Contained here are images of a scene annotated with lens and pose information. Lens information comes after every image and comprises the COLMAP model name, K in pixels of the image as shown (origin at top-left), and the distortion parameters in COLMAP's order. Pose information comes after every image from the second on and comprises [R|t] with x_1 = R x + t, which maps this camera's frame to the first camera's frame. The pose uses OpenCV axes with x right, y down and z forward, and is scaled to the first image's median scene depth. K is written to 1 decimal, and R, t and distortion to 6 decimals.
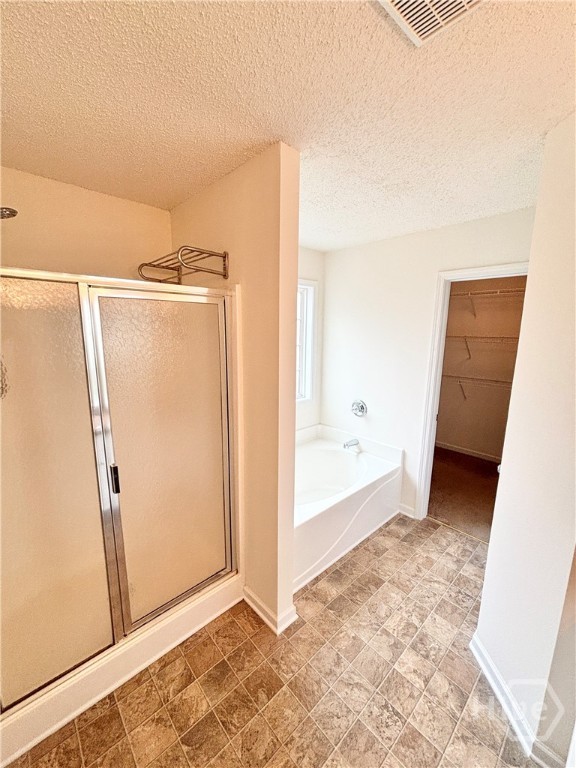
lens RADIAL K [[303.9, 0, 288.0], [0, 303.9, 384.0], [0, 0, 1]] dist [0.000084, 0.000131]
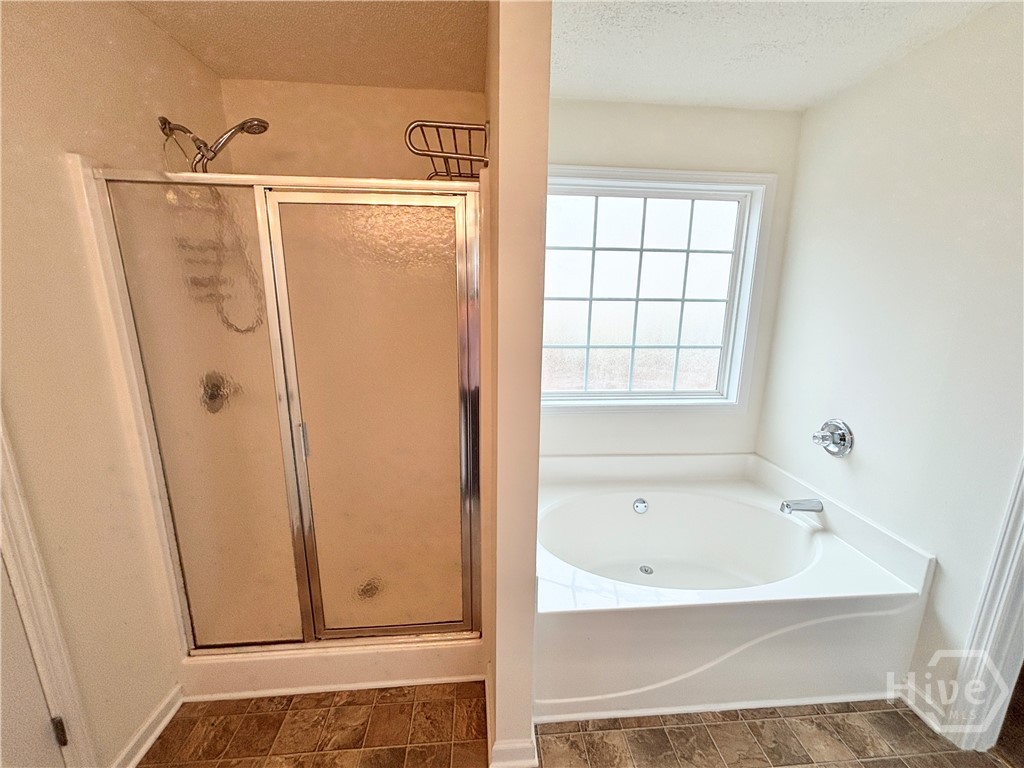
lens RADIAL K [[405.1, 0, 512.0], [0, 405.1, 384.0], [0, 0, 1]] dist [0.000084, 0.000131]
pose [[0.794106, 0.132056, -0.593260, 0.363413], [-0.113091, 0.991168, 0.069250, 0.020911], [0.597165, 0.012100, 0.802027, 0.377262]]
